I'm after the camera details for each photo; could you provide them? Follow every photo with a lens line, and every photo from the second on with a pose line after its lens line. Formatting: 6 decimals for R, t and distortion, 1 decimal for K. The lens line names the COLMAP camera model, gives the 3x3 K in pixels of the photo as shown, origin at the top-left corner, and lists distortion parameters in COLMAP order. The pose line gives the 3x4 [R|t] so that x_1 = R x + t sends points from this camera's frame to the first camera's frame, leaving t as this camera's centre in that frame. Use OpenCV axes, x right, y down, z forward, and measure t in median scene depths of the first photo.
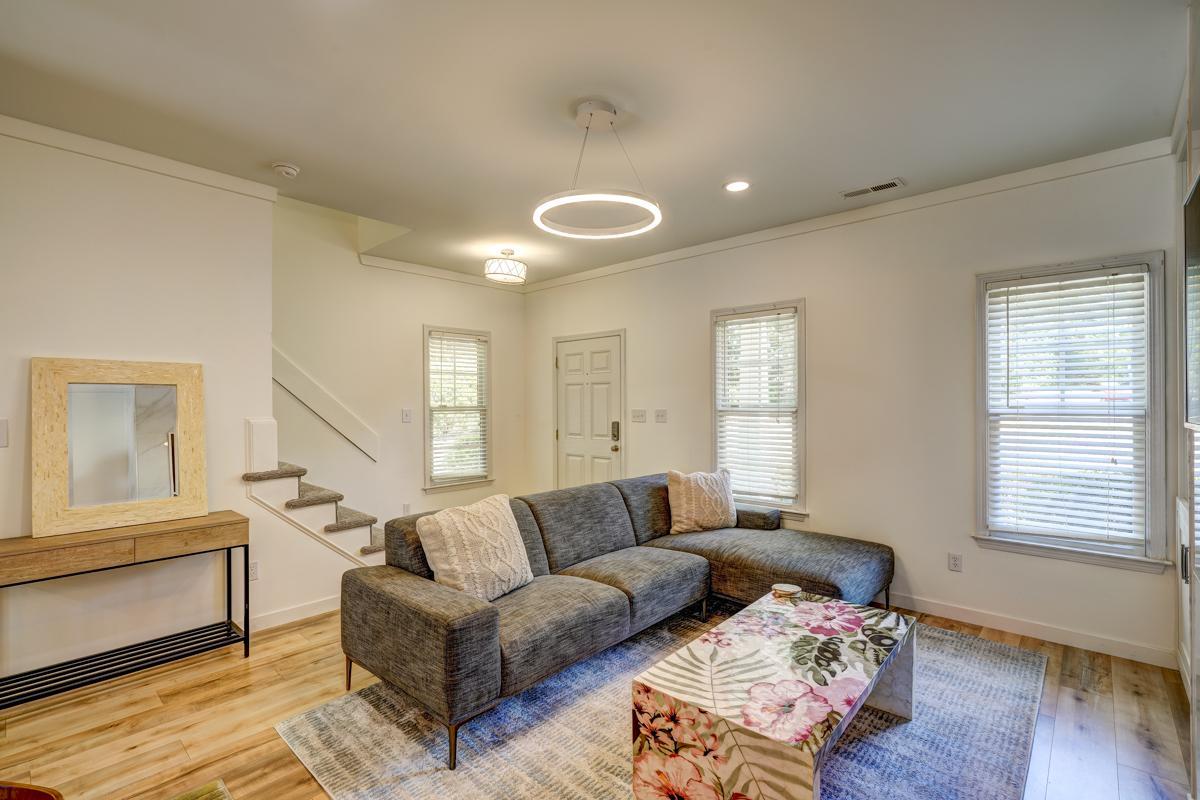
lens RADIAL K [[548.3, 0, 594.7], [0, 548.3, 396.1], [0, 0, 1]] dist [0.000155, 0.000255]
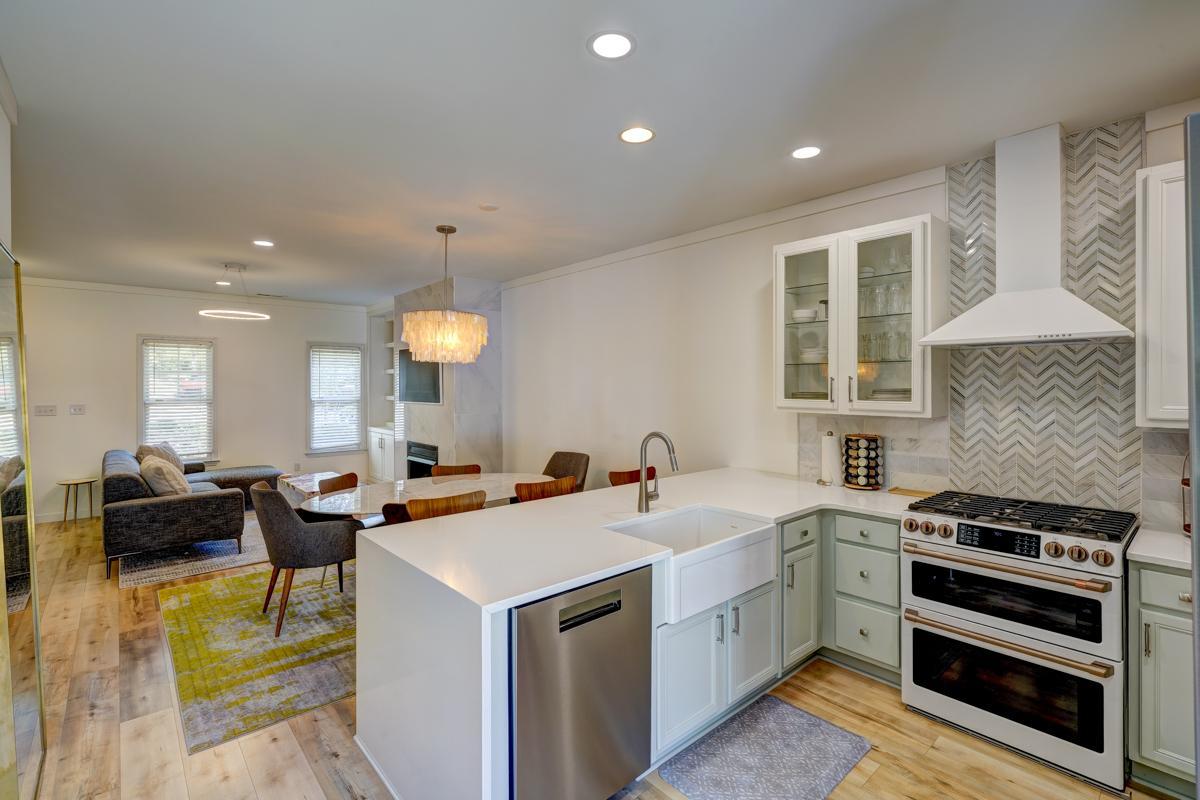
lens RADIAL K [[547.3, 0, 597.4], [0, 547.3, 397.5], [0, 0, 1]] dist [-0.000035, 0.000402]
pose [[0.108922, -0.017335, 0.993899, -1.782802], [-0.006333, 0.999816, 0.018132, -0.039678], [-0.994030, -0.008270, 0.108792, -0.583050]]
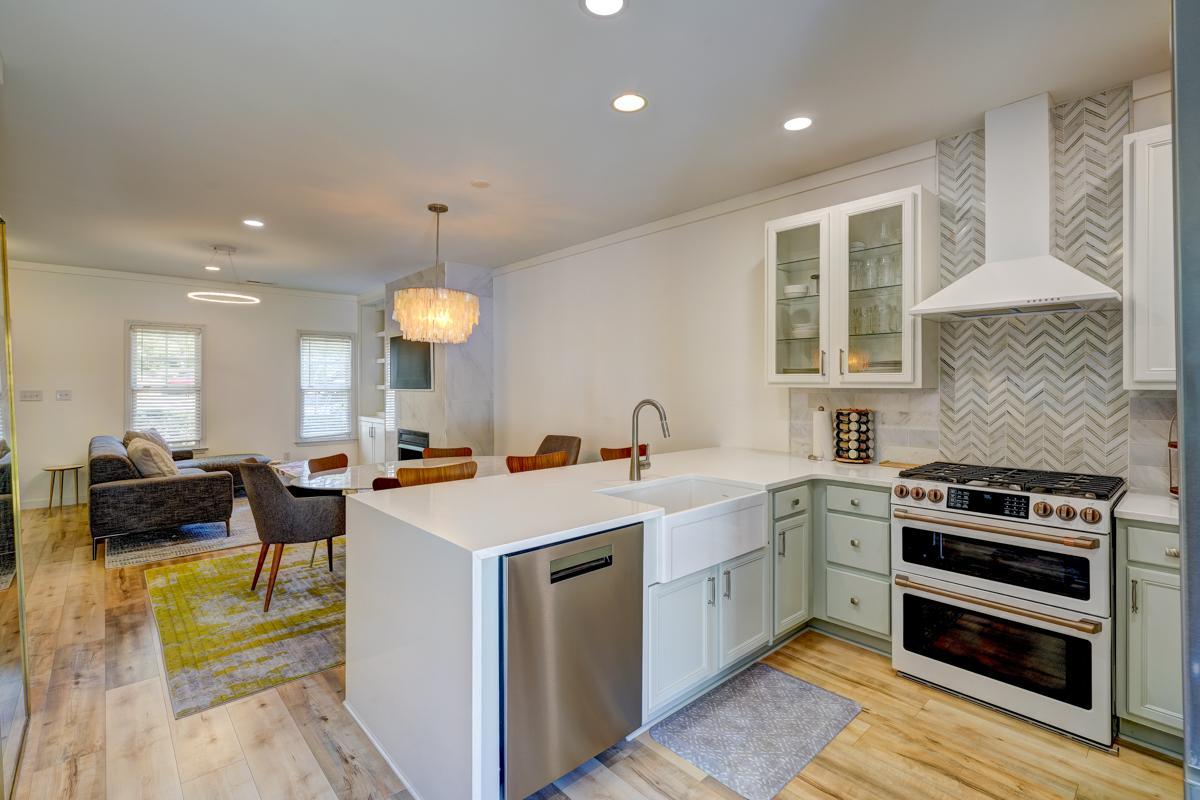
lens RADIAL K [[548.3, 0, 594.7], [0, 548.3, 396.1], [0, 0, 1]] dist [0.000155, 0.000255]
pose [[0.099440, -0.014459, 0.994939, -1.783812], [-0.008306, 0.999848, 0.015360, 0.016004], [-0.995009, -0.009791, 0.099305, -0.584131]]
